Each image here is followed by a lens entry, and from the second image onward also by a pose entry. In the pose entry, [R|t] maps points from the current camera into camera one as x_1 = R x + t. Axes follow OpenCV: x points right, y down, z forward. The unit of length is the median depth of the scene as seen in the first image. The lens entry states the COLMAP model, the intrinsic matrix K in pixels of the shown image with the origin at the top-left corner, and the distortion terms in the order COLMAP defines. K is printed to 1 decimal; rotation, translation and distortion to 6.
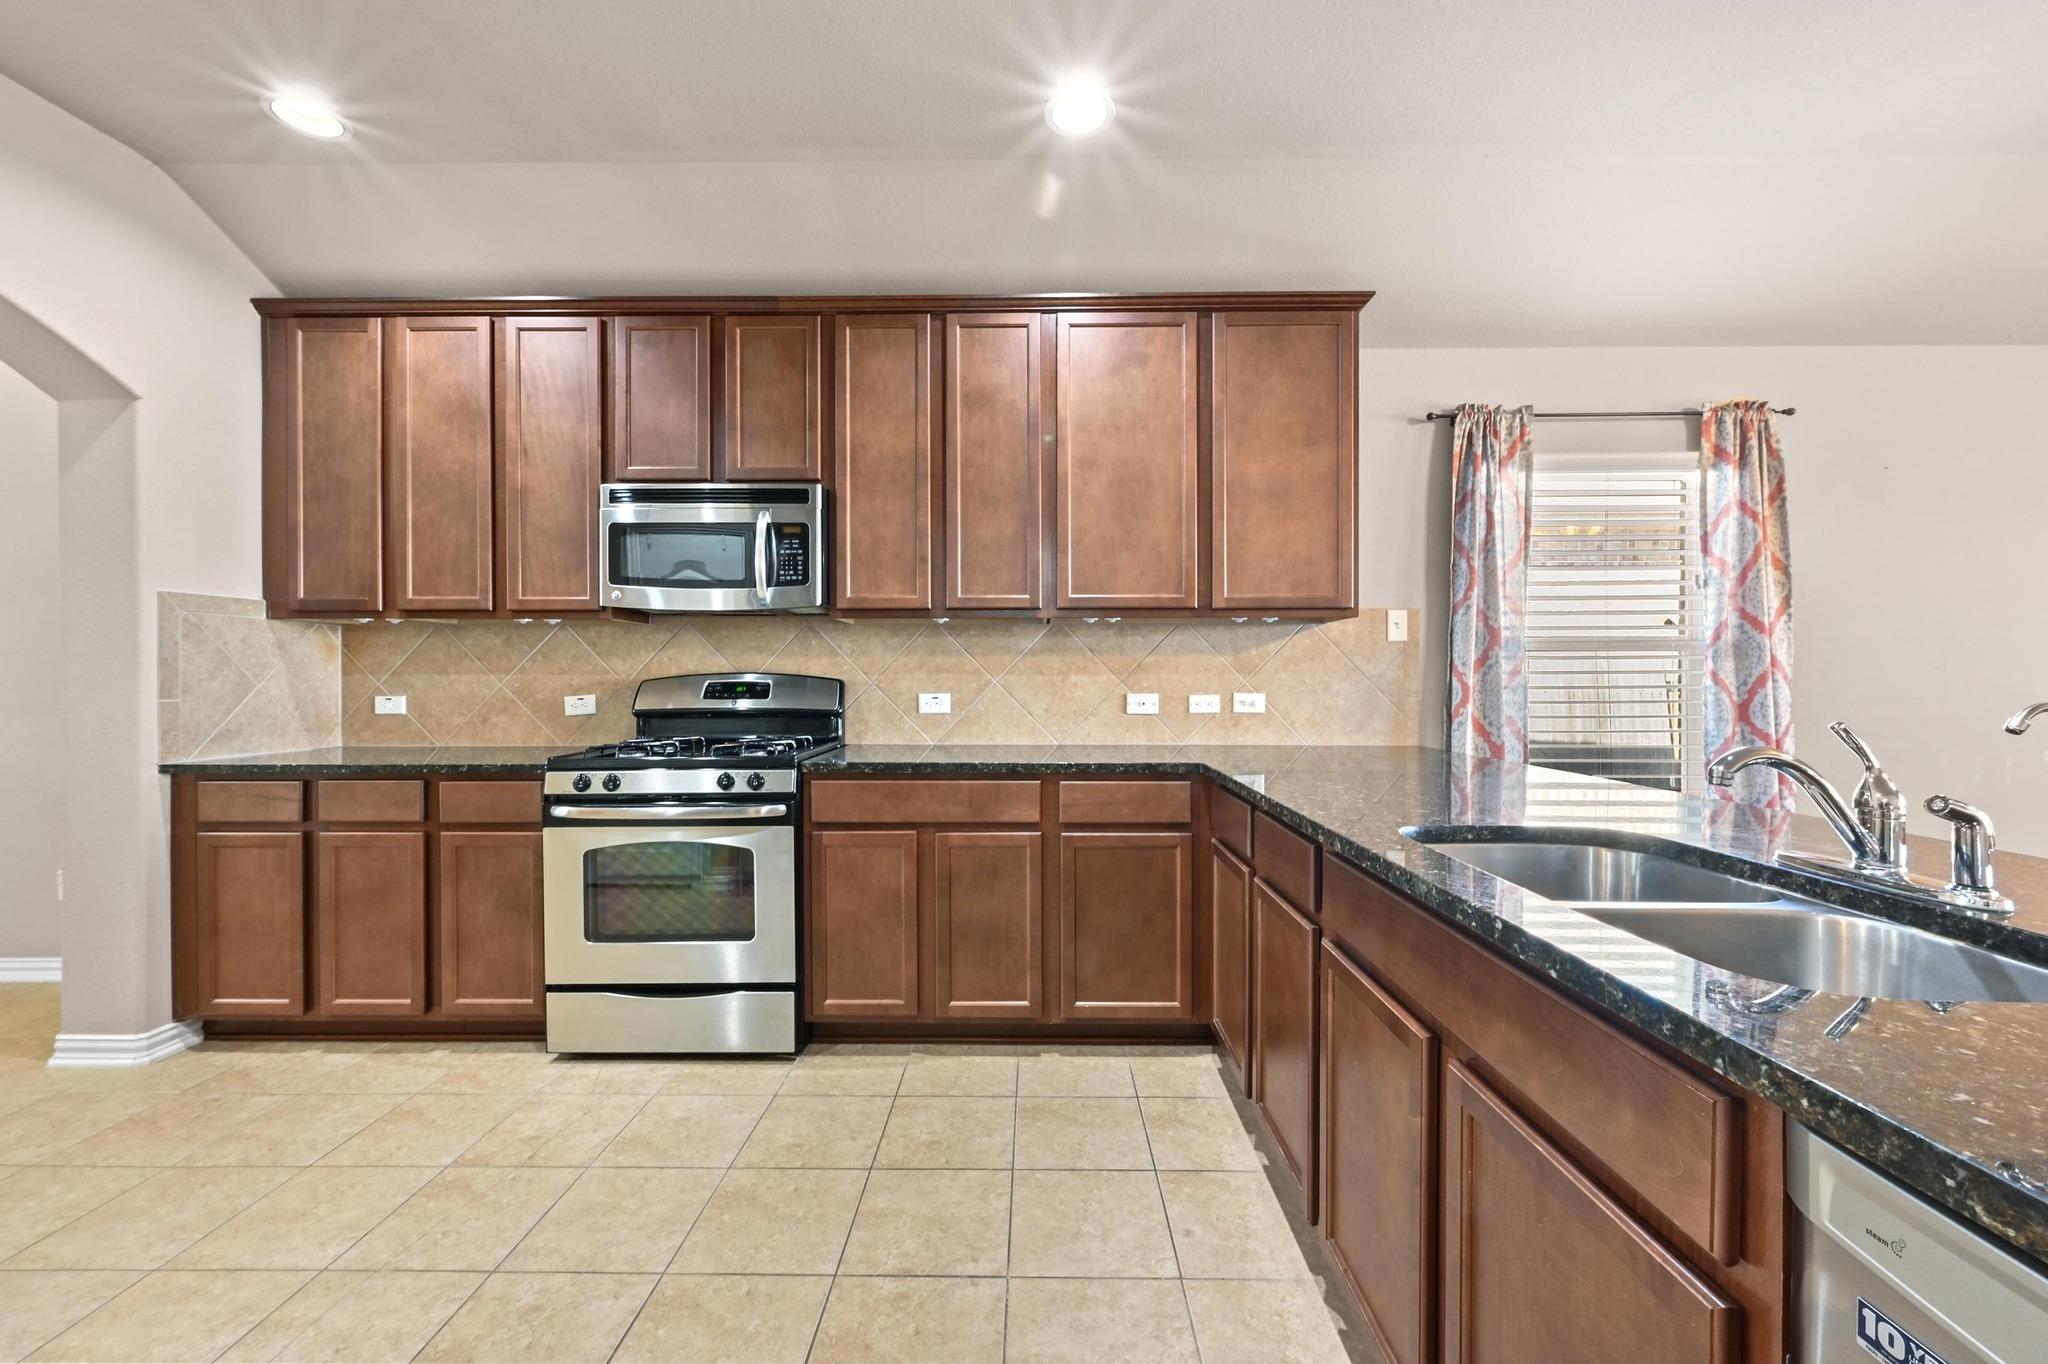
lens RADIAL K [[807.7, 0, 1030.6], [0, 807.7, 685.6], [0, 0, 1]] dist [-0.001722, 0.000403]
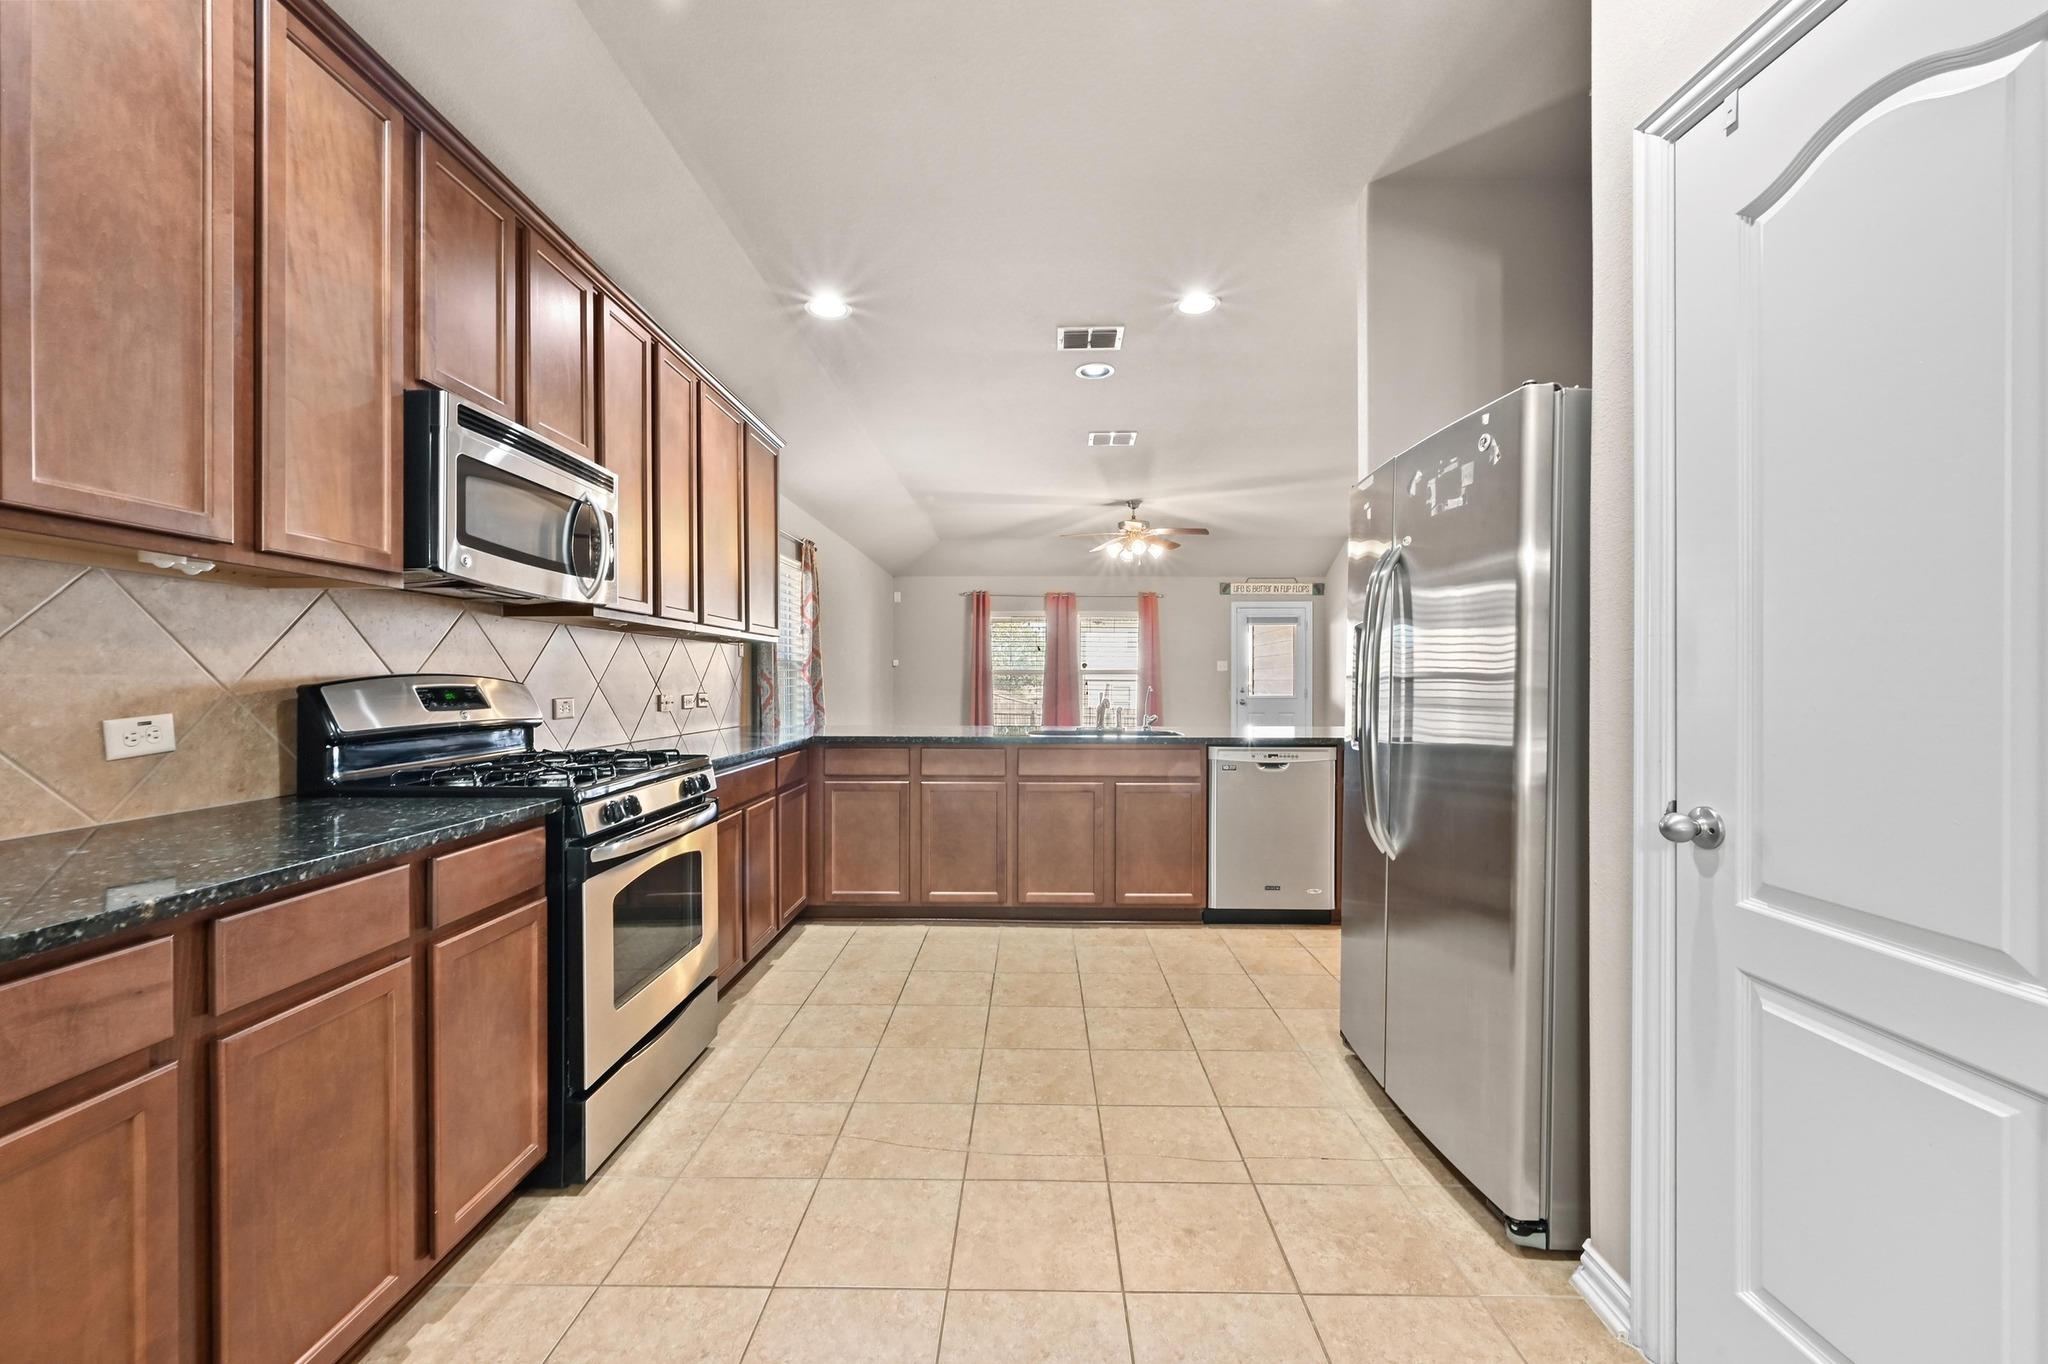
lens RADIAL K [[807.7, 0, 1028.6], [0, 807.7, 679.9], [0, 0, 1]] dist [-0.001722, 0.000403]
pose [[-0.001675, 0.002485, 0.999996, -1.171602], [0.011043, 0.999936, -0.002467, -0.003119], [-0.999938, 0.011039, -0.001702, 0.509732]]
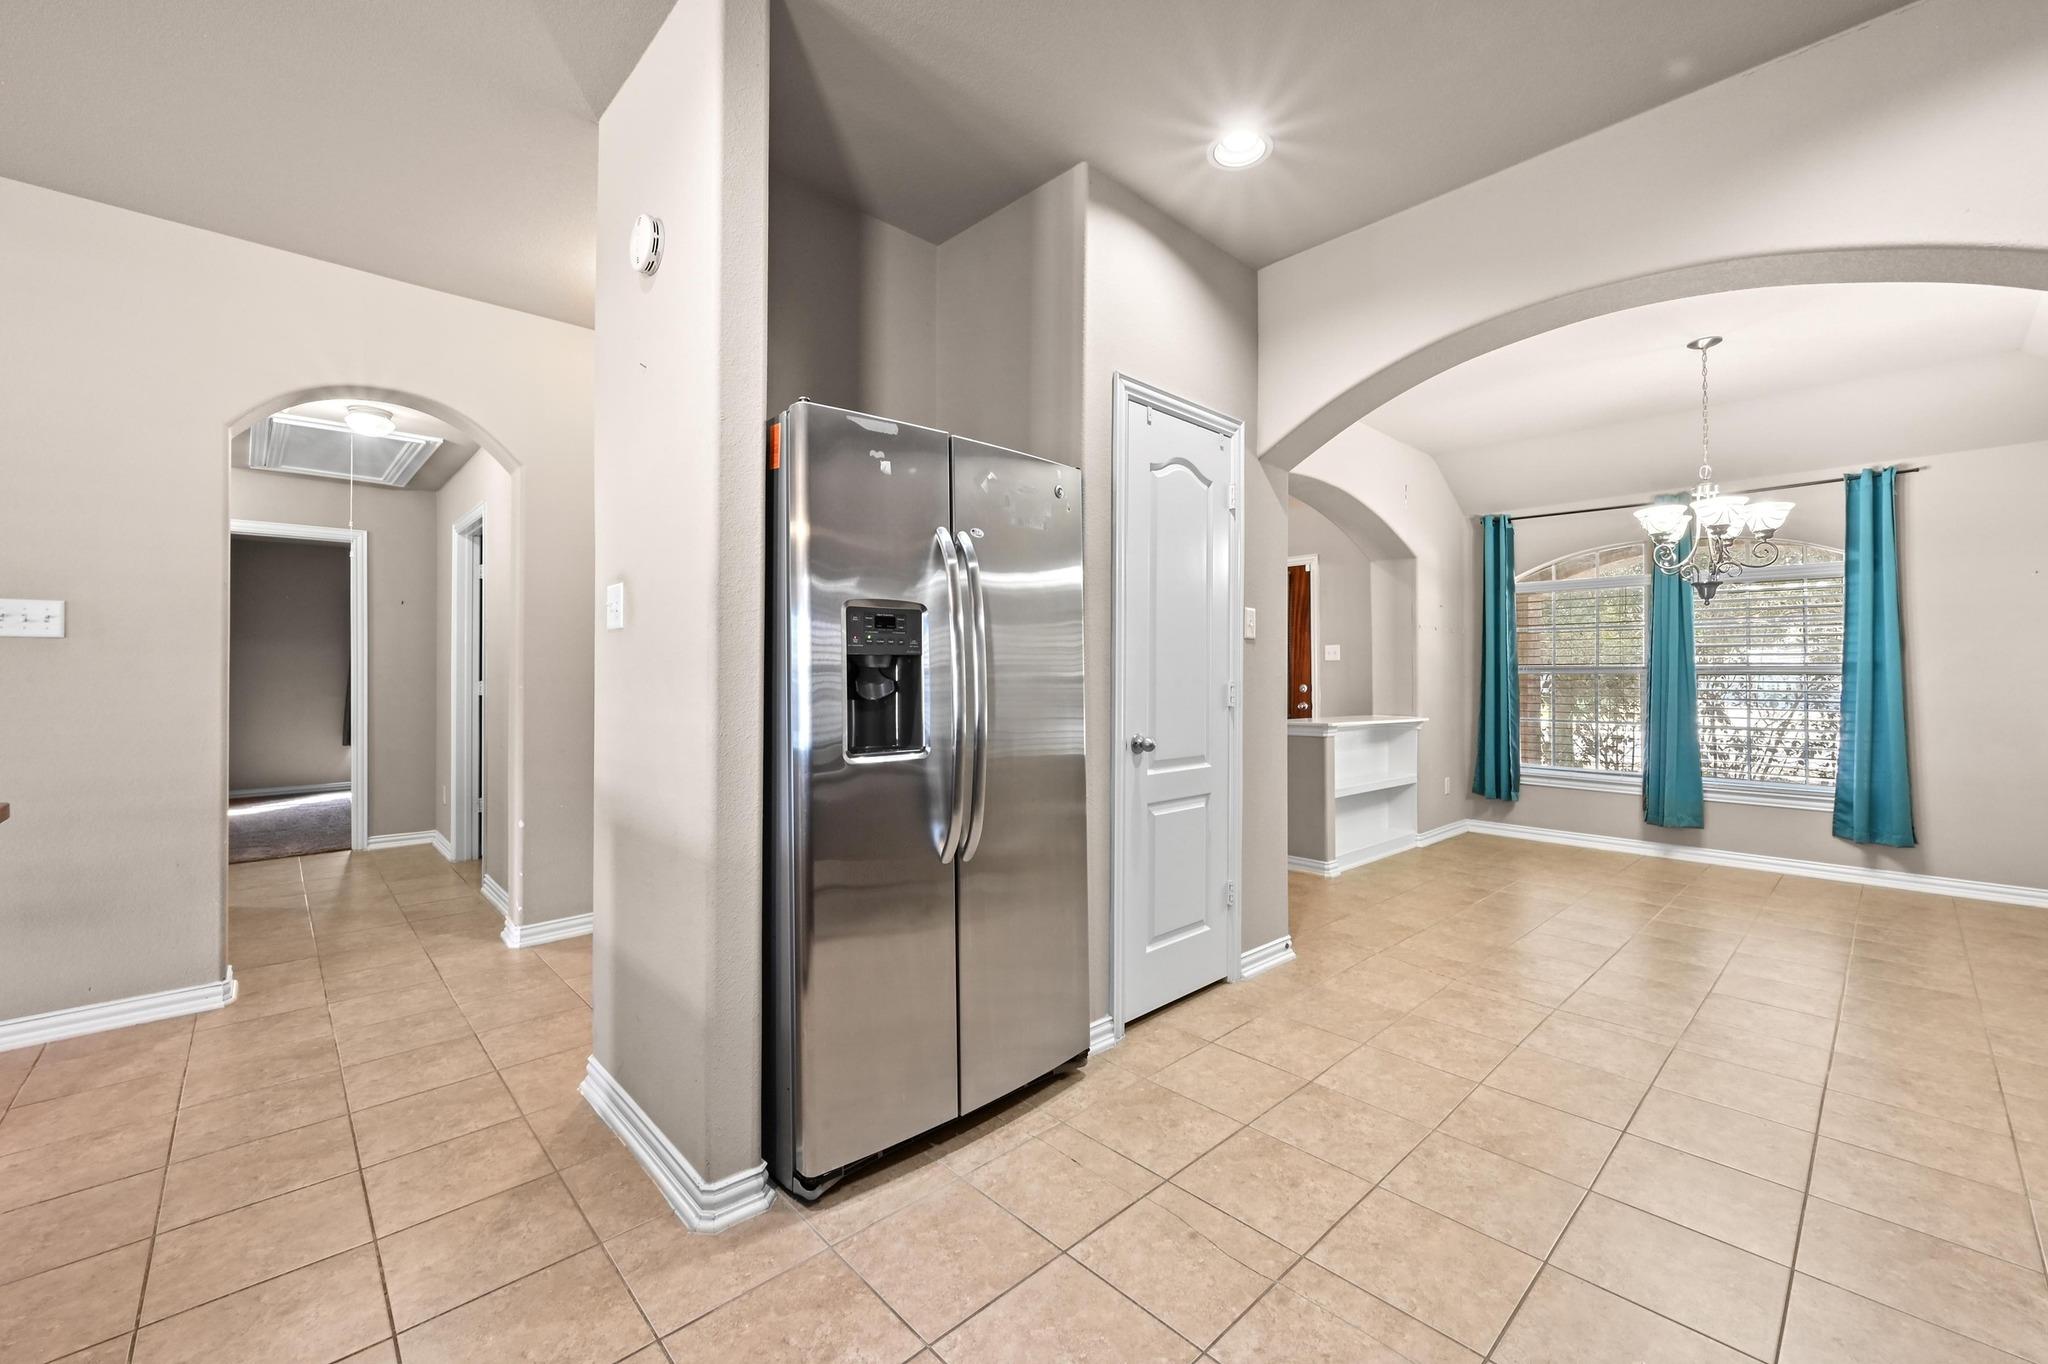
lens RADIAL K [[807.7, 0, 1030.3], [0, 807.7, 665.0], [0, 0, 1]] dist [-0.001722, 0.000403]
pose [[-0.724335, -0.004584, -0.689433, 0.039487], [-0.006436, 0.999979, 0.000113, -0.008338], [0.689418, 0.004519, -0.724350, 0.728486]]
